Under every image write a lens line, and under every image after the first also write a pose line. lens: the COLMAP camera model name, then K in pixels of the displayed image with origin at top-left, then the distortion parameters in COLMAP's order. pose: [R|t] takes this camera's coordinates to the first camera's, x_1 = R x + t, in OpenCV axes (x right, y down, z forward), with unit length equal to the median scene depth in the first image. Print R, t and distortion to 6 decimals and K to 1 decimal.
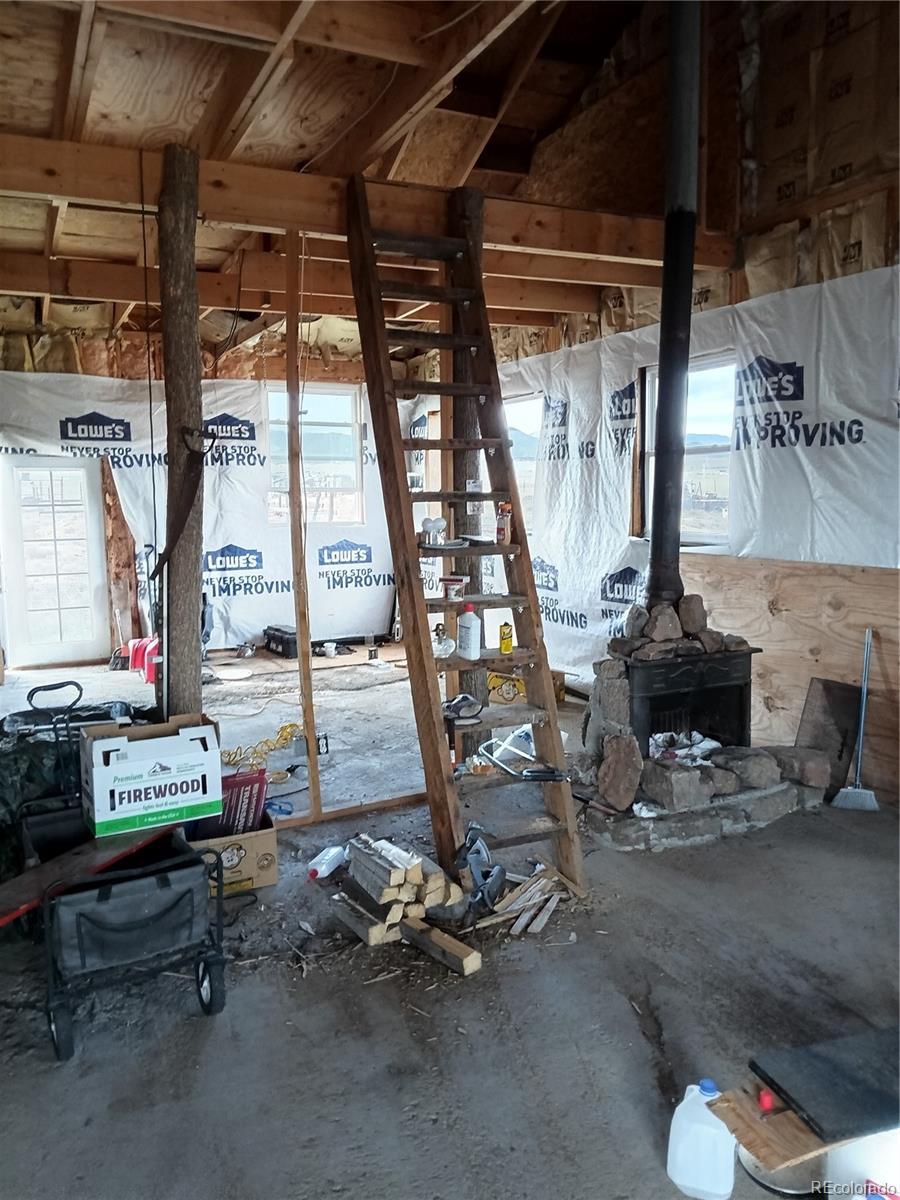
lens RADIAL K [[924.2, 0, 446.3], [0, 924.2, 599.1], [0, 0, 1]] dist [0.032528, -0.064193]
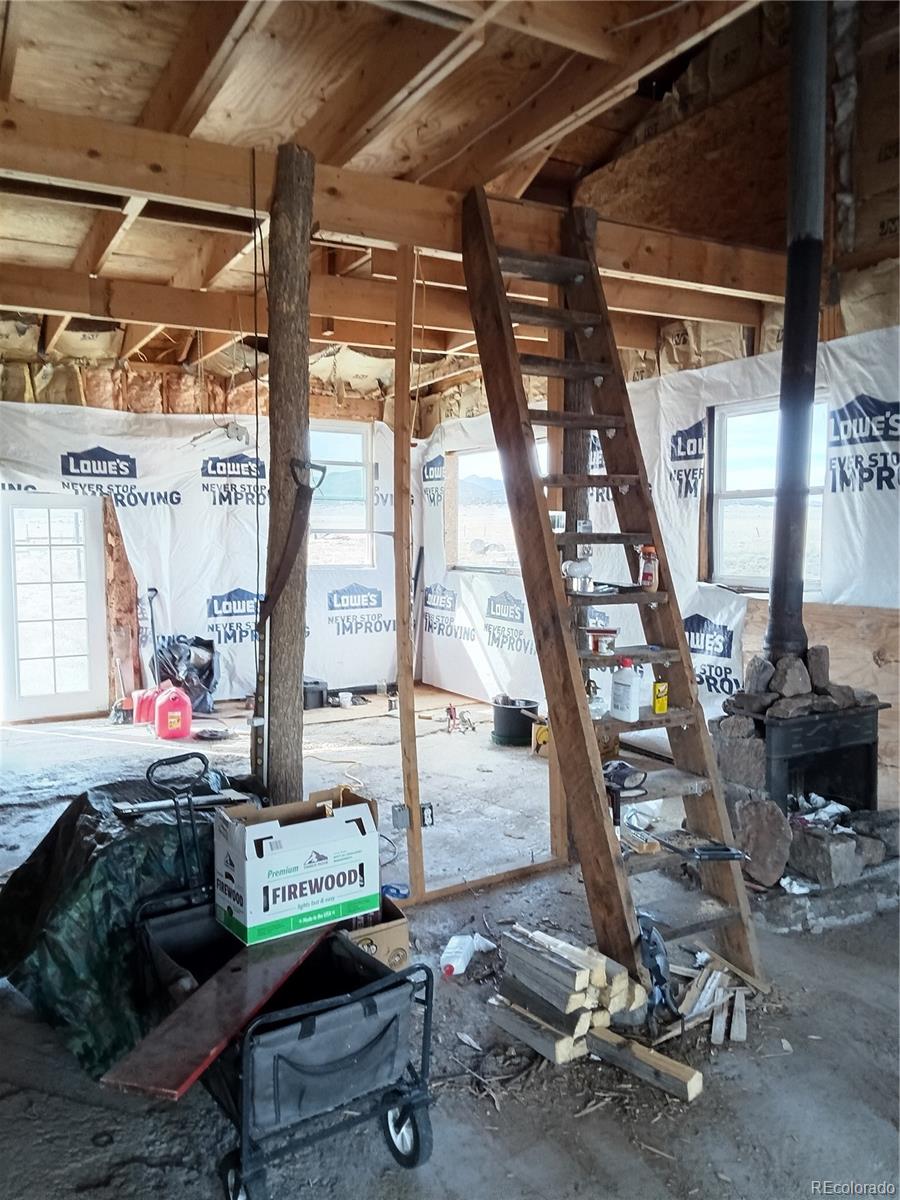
lens RADIAL K [[924.2, 0, 452.8], [0, 924.2, 599.5], [0, 0, 1]] dist [0.032528, -0.064193]
pose [[0.997607, 0.002598, 0.069086, -0.172481], [0.000589, 0.998938, -0.046073, -0.008949], [-0.069132, 0.046004, 0.996546, 0.101464]]
